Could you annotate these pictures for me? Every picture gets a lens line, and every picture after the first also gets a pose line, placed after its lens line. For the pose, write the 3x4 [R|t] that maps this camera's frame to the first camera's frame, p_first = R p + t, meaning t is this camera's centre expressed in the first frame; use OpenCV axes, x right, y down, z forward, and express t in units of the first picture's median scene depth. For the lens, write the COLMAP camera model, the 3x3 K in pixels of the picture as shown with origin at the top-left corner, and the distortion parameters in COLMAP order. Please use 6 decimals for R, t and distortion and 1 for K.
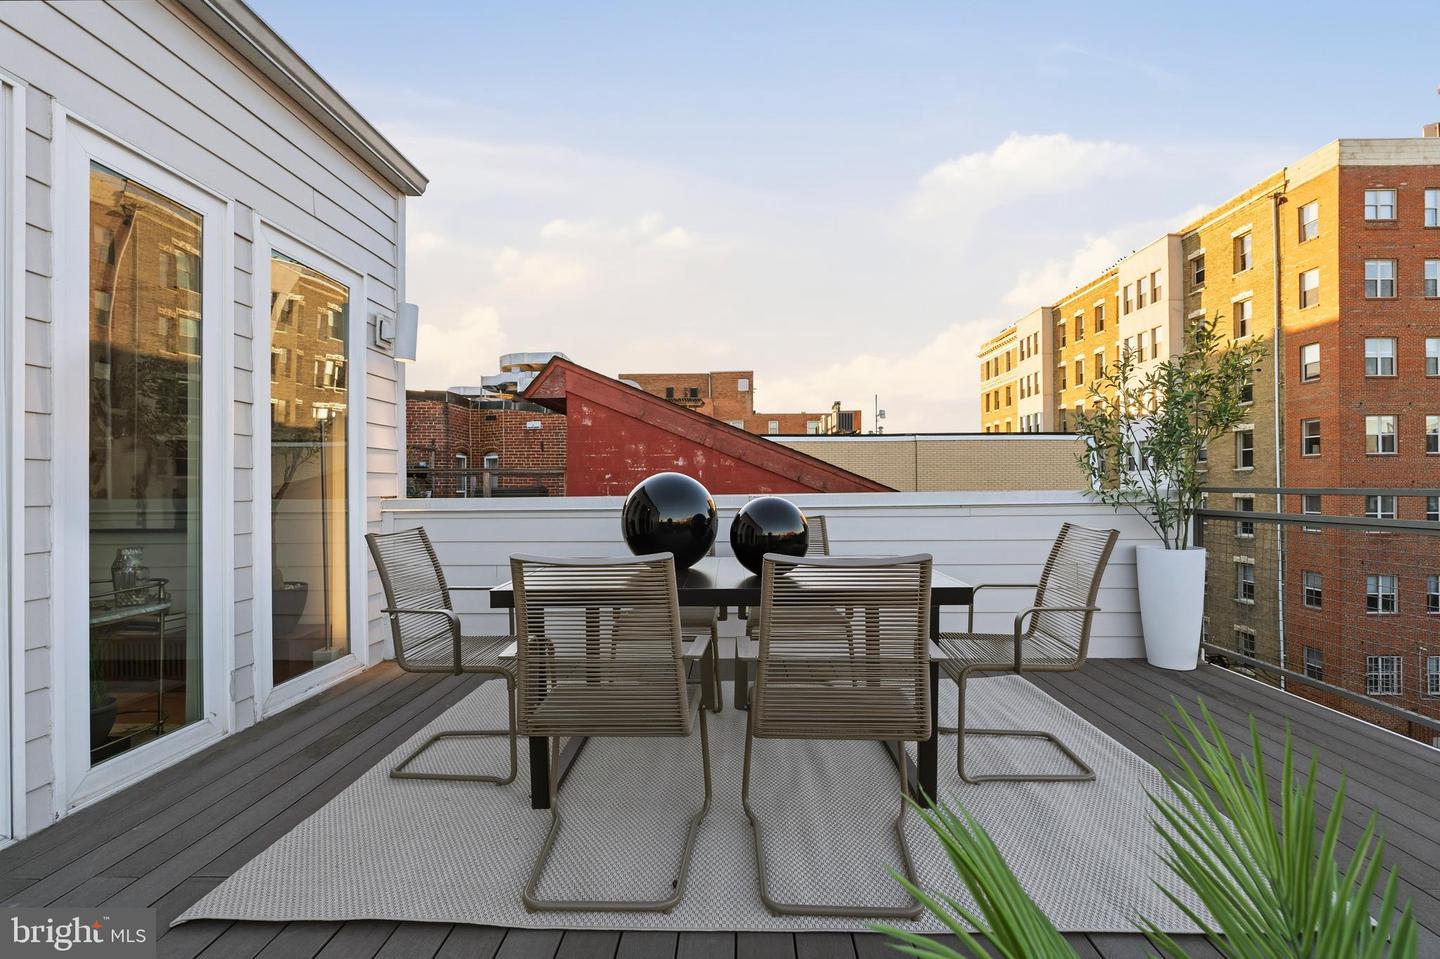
lens RADIAL K [[643.8, 0, 720.0], [0, 643.8, 481.6], [0, 0, 1]] dist [-0.000239, -0.000542]
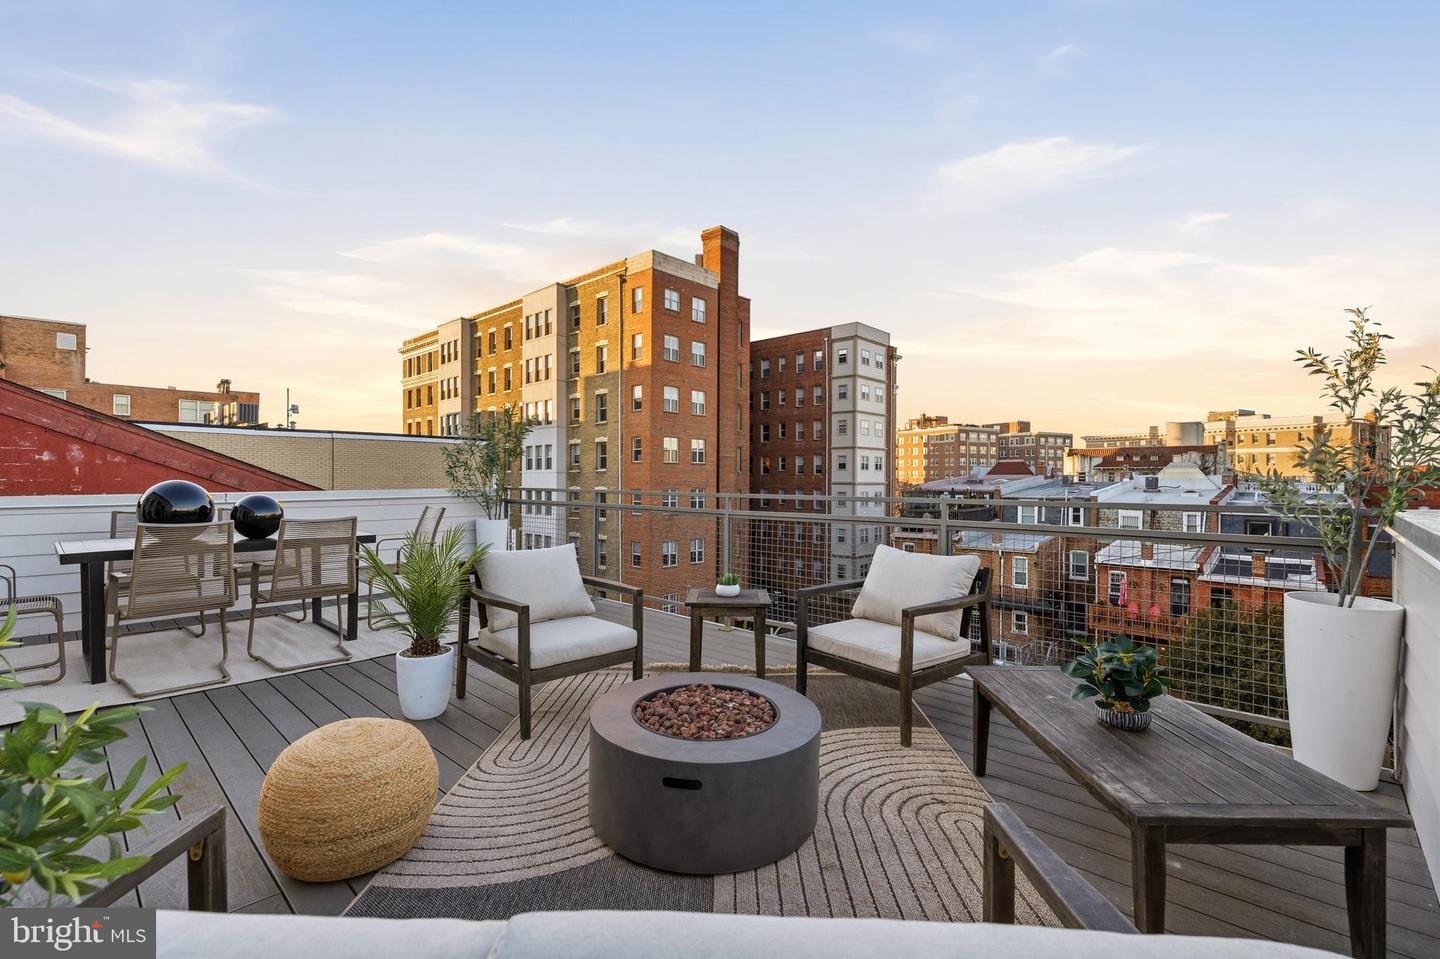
lens RADIAL K [[643.8, 0, 722.5], [0, 643.8, 474.5], [0, 0, 1]] dist [-0.000239, -0.000542]
pose [[0.663212, 0.012964, 0.748319, -0.035261], [-0.010756, 0.999912, -0.007790, -0.002803], [-0.748354, -0.002882, 0.663293, -0.100485]]
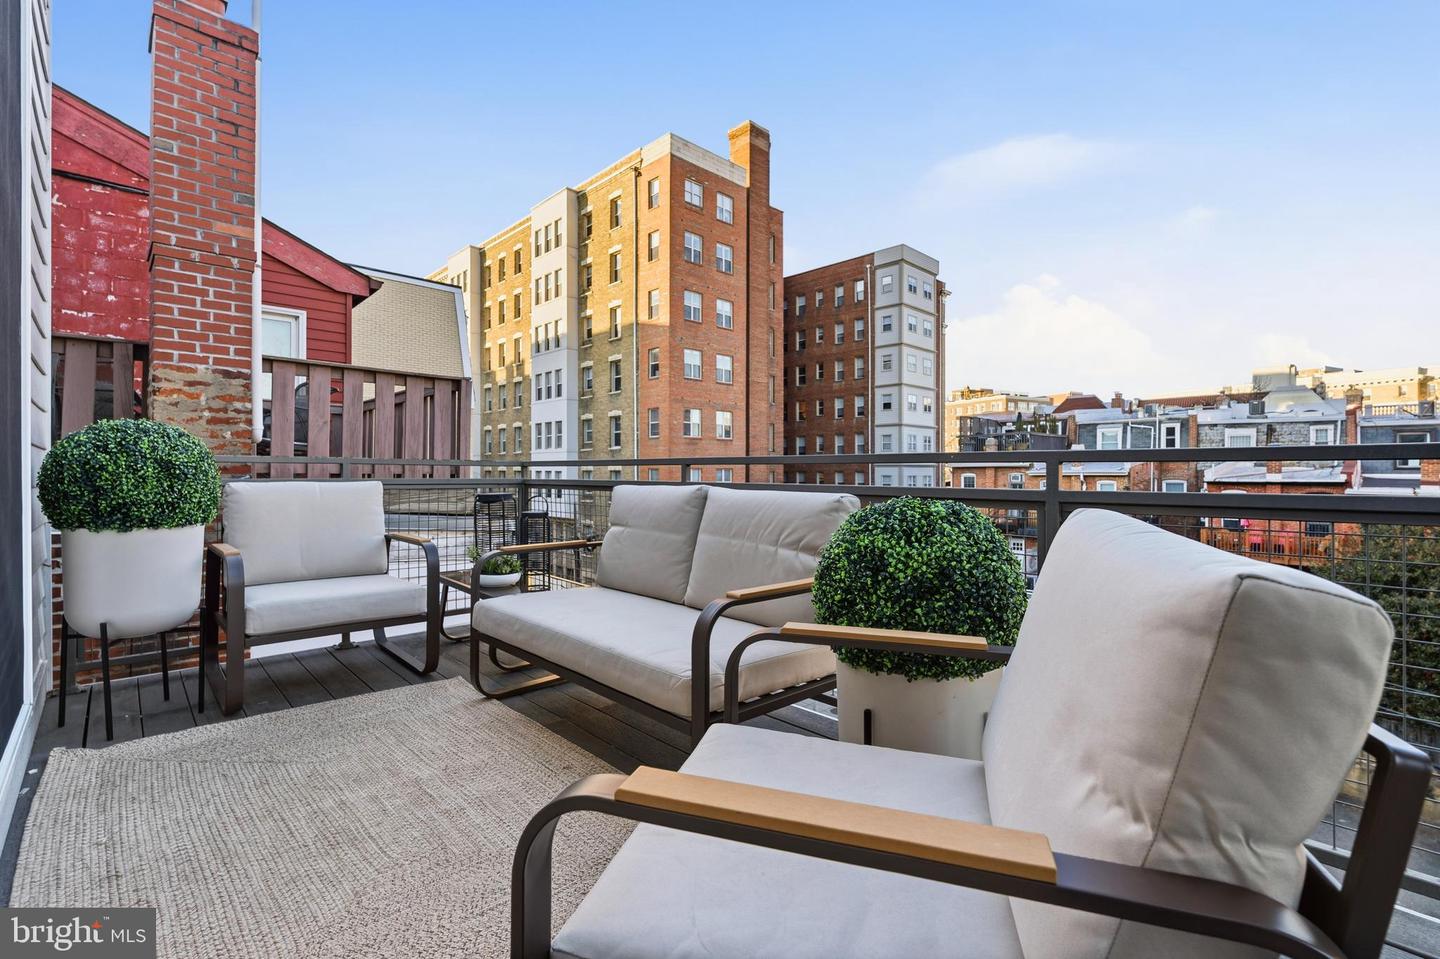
lens RADIAL K [[643.8, 0, 723.8], [0, 643.8, 463.4], [0, 0, 1]] dist [-0.000239, -0.000542]
pose [[0.701706, 0.014307, 0.712323, 0.107860], [-0.007018, 0.999889, -0.013170, 0.137747], [-0.712432, 0.004242, 0.701729, 0.010828]]
